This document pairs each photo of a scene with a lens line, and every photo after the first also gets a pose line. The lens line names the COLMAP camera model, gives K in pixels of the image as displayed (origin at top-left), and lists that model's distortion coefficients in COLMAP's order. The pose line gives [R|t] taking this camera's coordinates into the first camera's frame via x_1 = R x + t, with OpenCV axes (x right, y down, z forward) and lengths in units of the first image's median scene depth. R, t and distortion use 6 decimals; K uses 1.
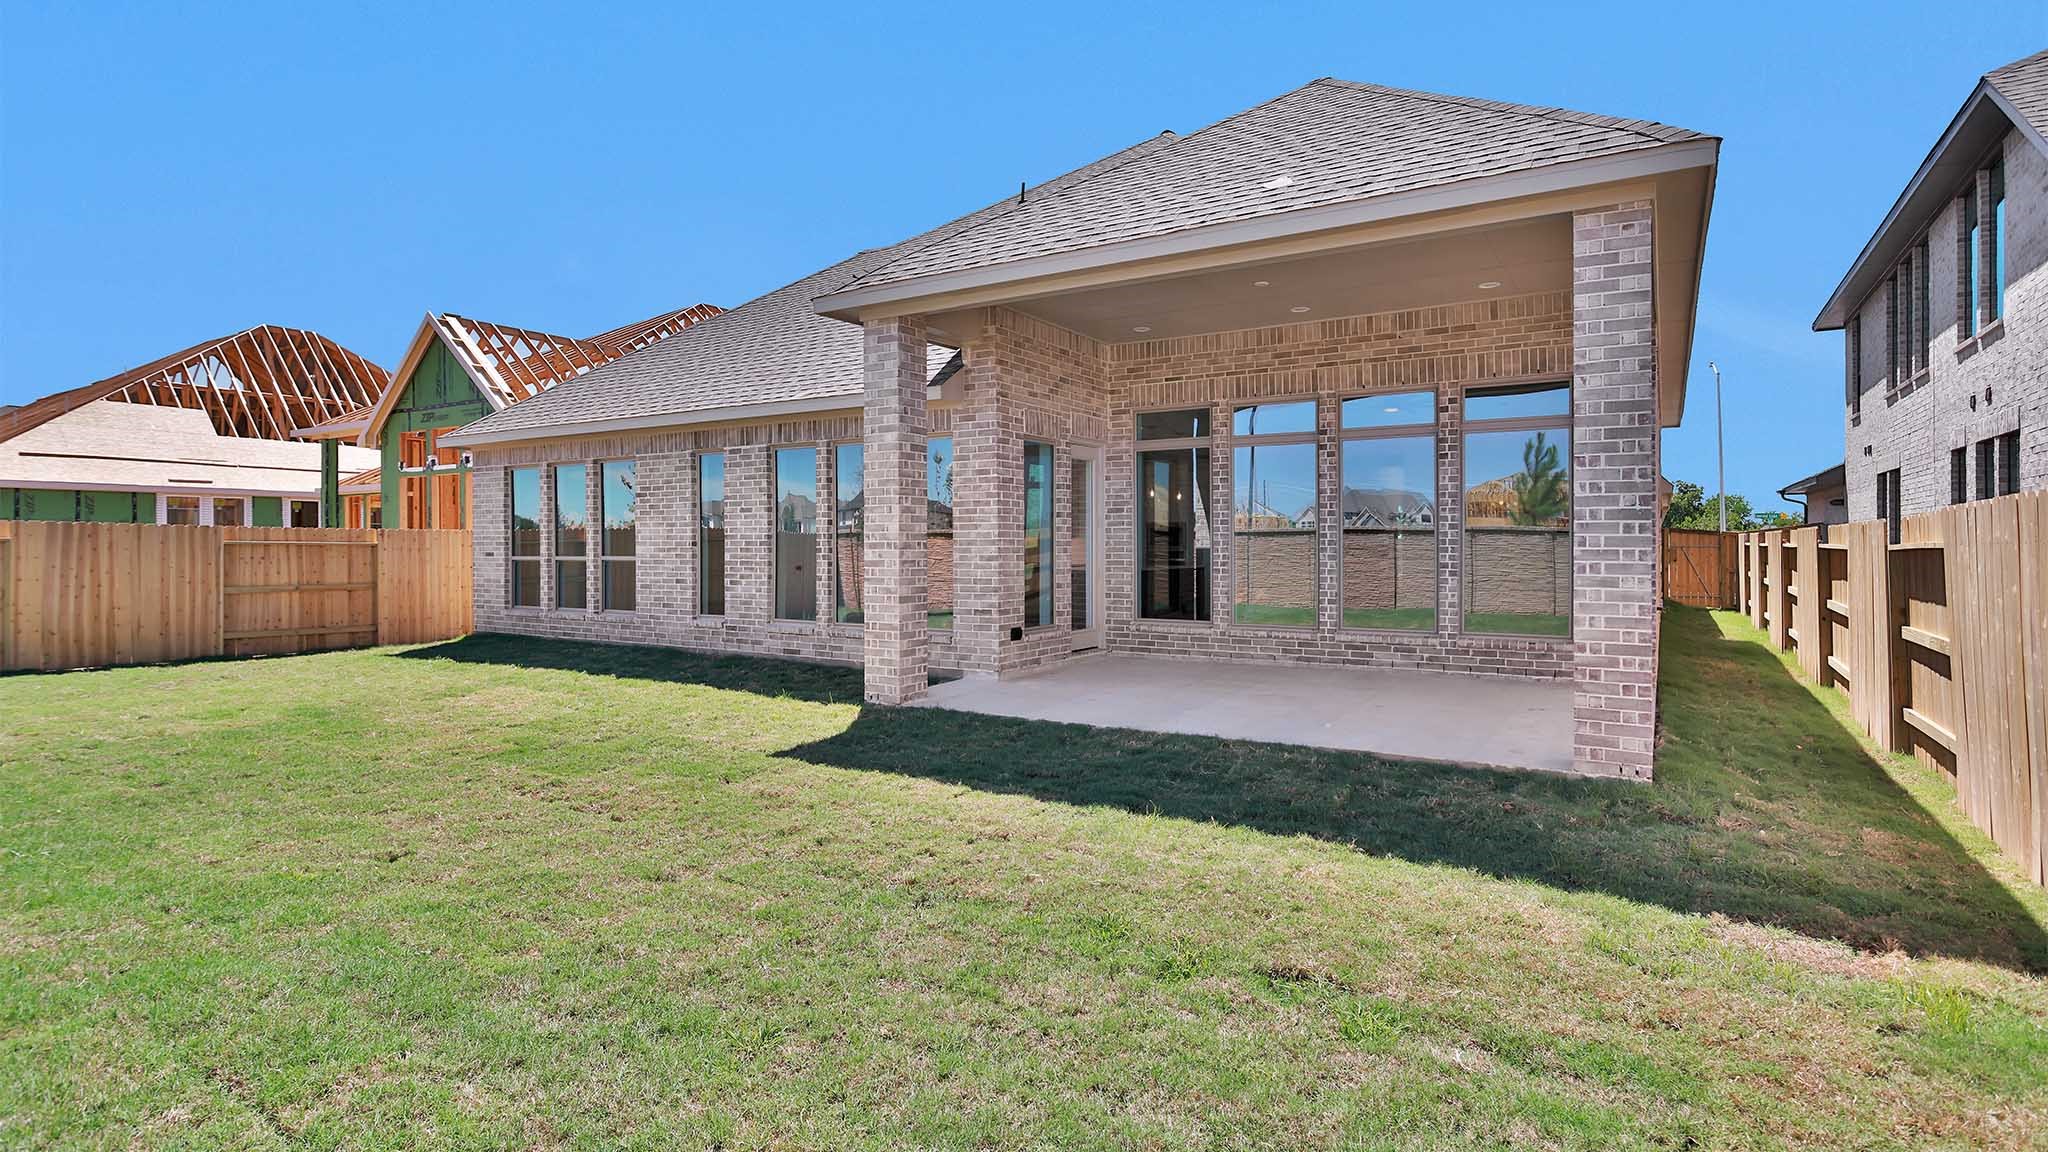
lens RADIAL K [[980.1, 0, 1017.8], [0, 980.1, 549.7], [0, 0, 1]] dist [-0.046077, 0.026799]
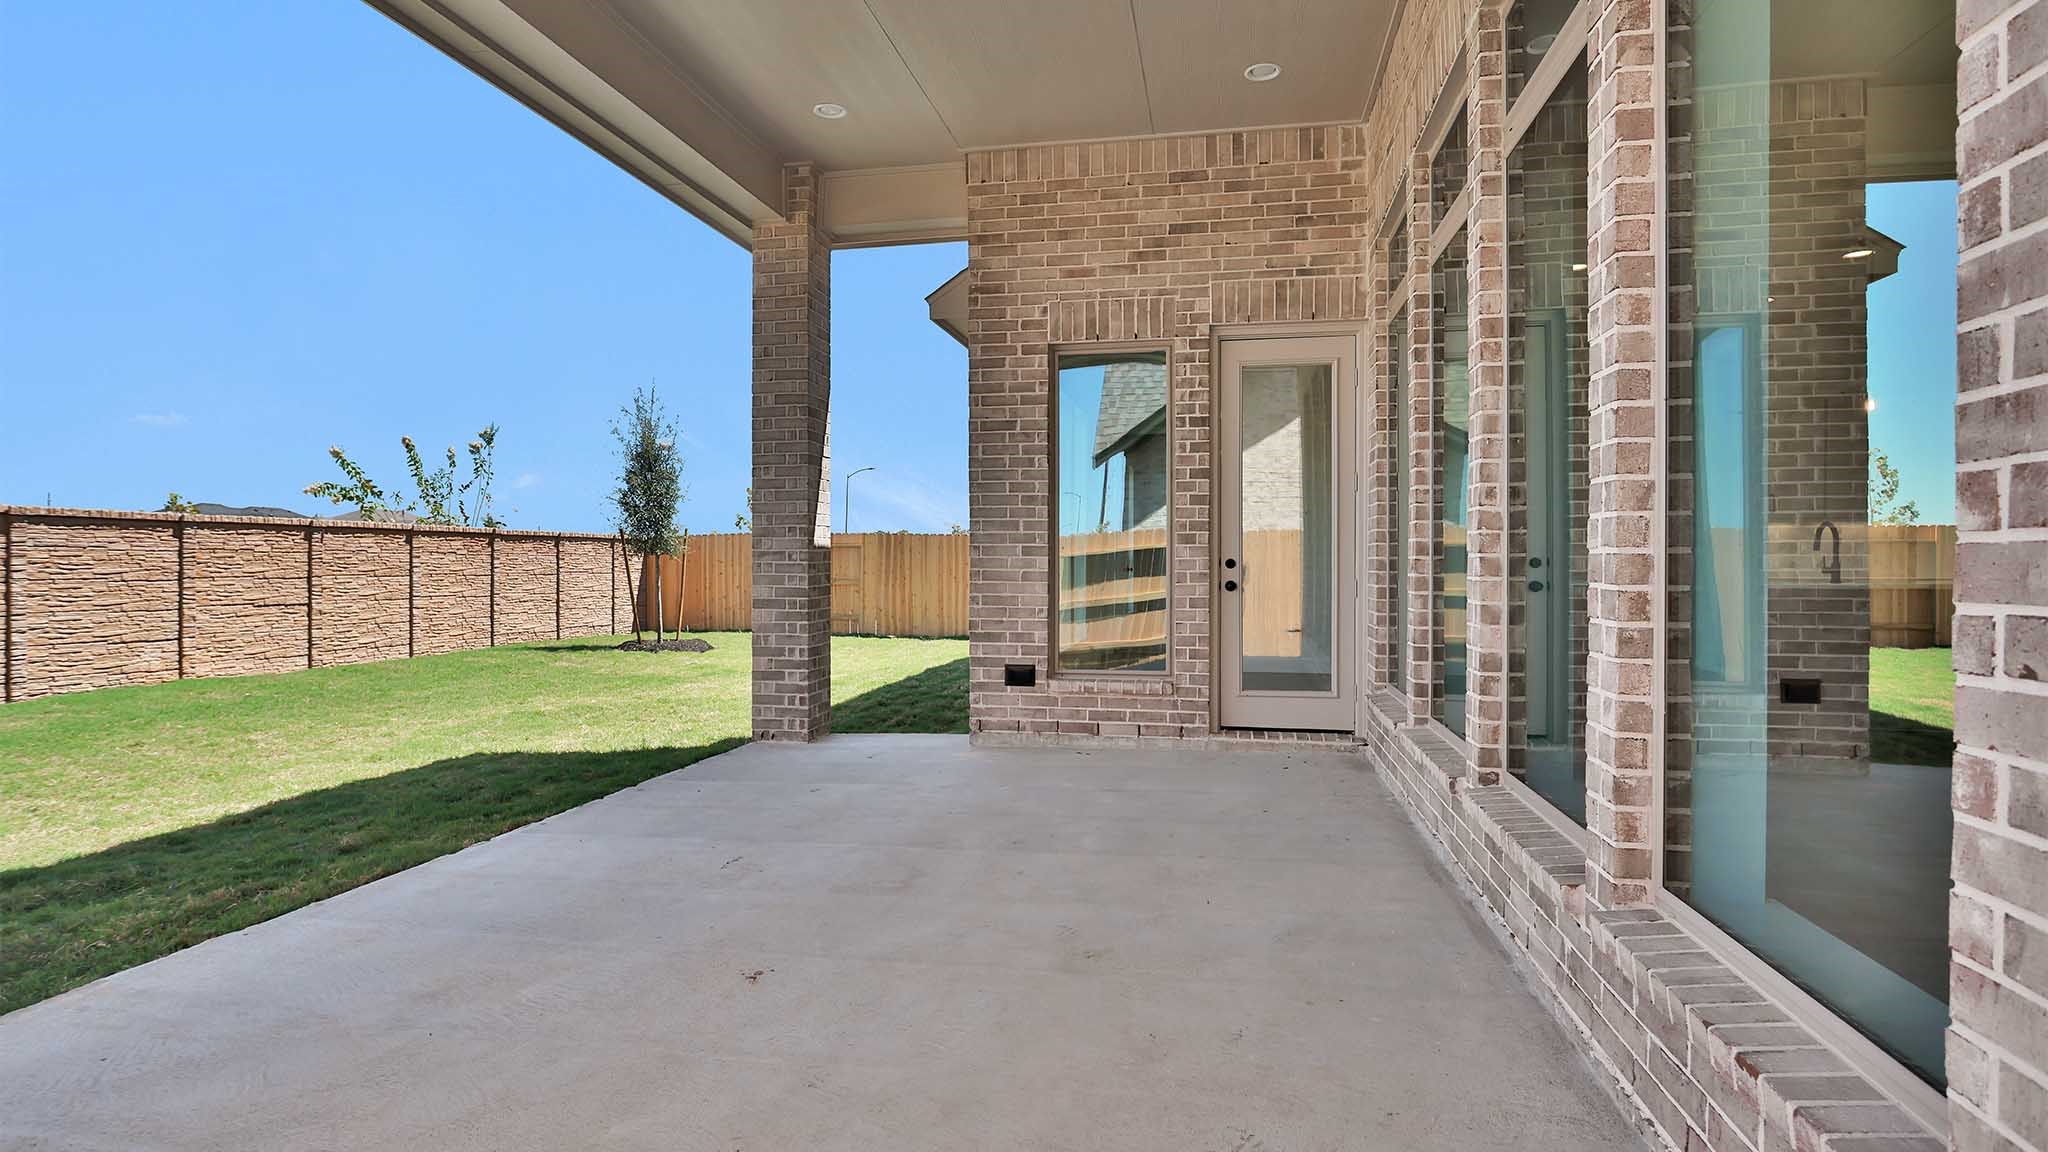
lens RADIAL K [[1030.1, 0, 1024.0], [0, 1030.1, 576.0], [0, 0, 1]] dist [-0.040750, 0.032382]
pose [[0.376007, 0.016398, -0.926472, 0.575272], [-0.004574, 0.999864, 0.015841, 0.013339], [0.926605, -0.001719, 0.376031, 0.735871]]
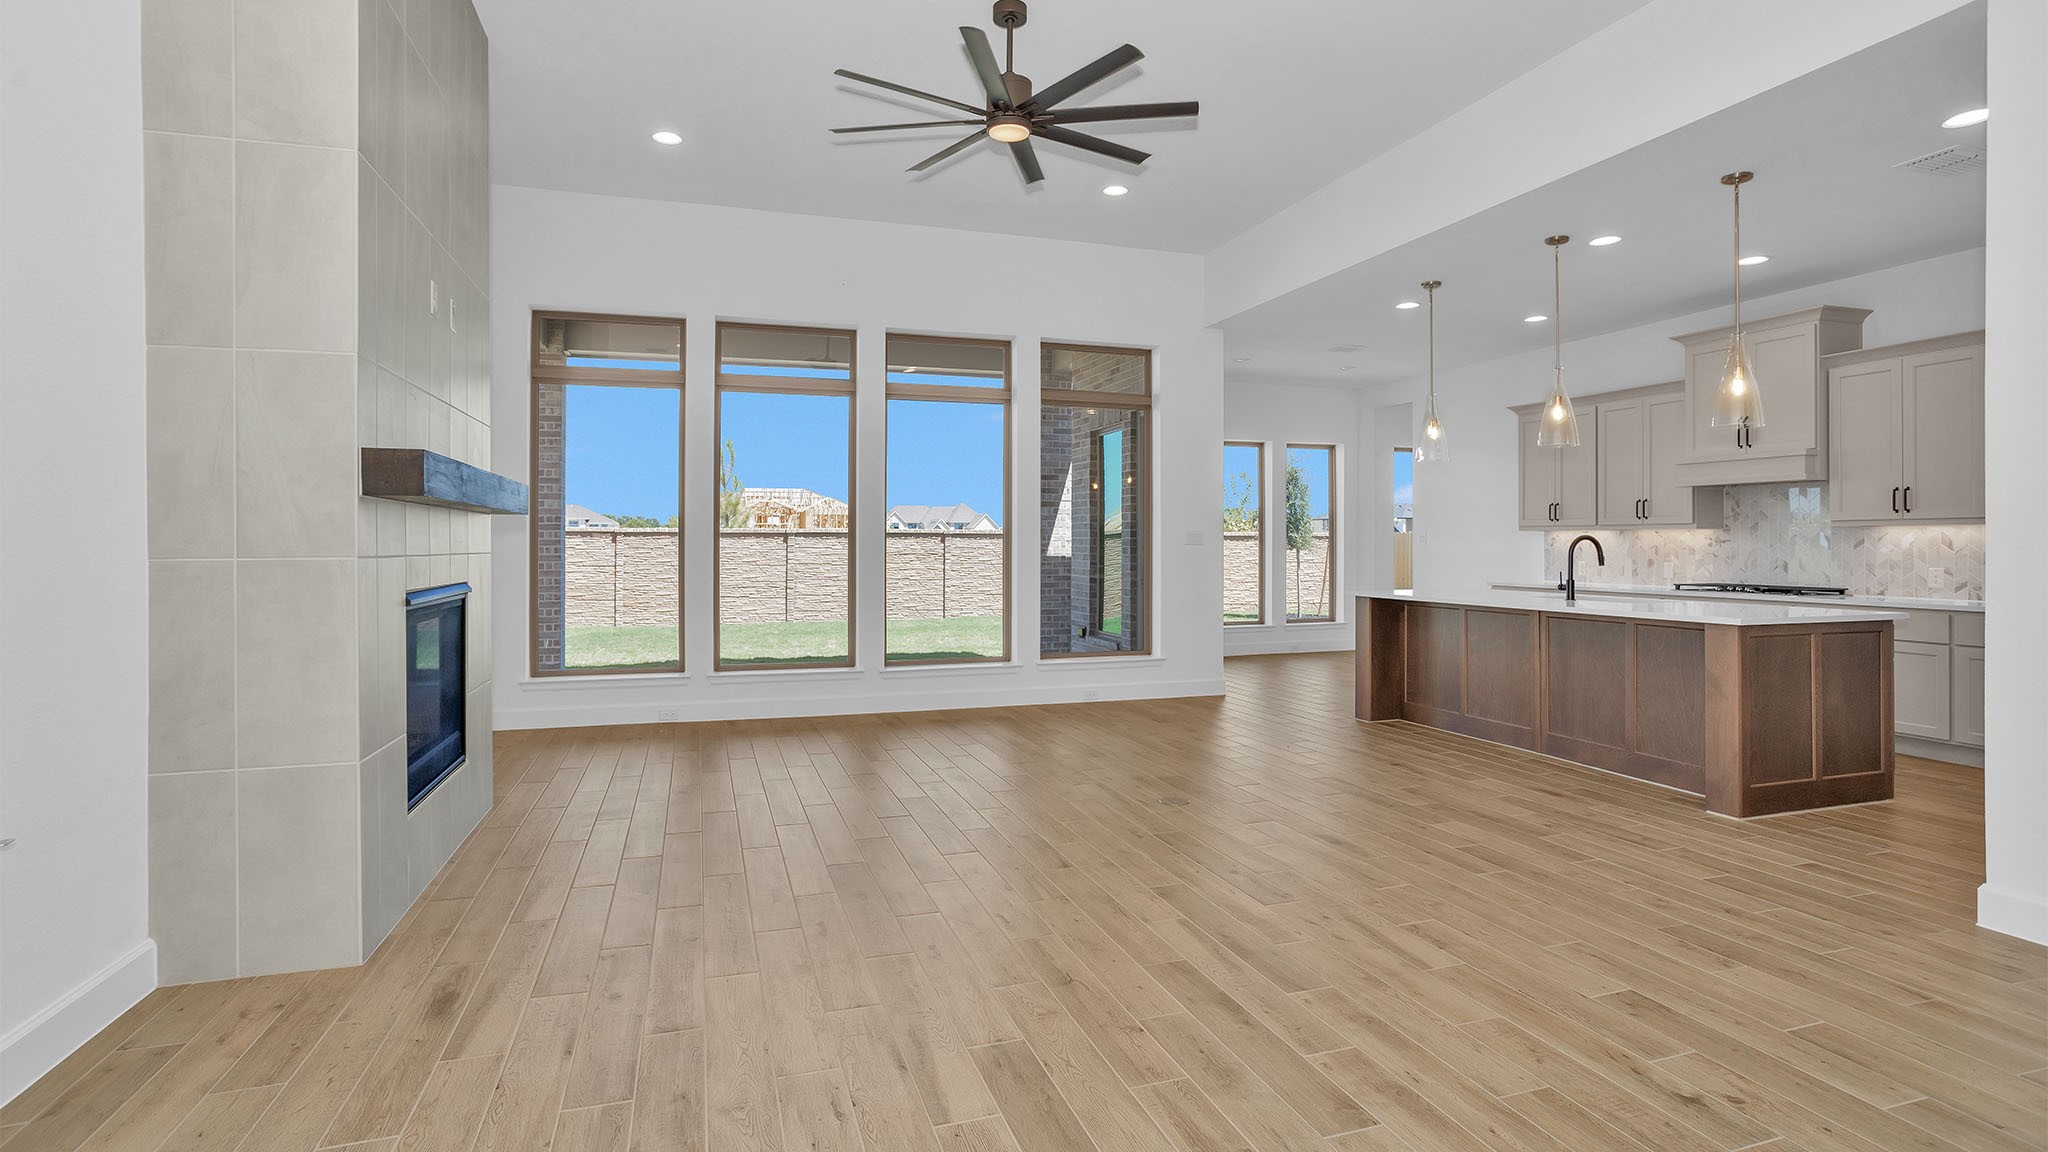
lens RADIAL K [[980.1, 0, 1017.8], [0, 980.1, 549.7], [0, 0, 1]] dist [-0.046077, 0.026799]
pose [[-0.627199, 0.006253, -0.778834, 0.800377], [-0.001128, 0.999959, 0.008936, -0.007639], [0.778859, 0.006483, -0.627166, 1.514399]]
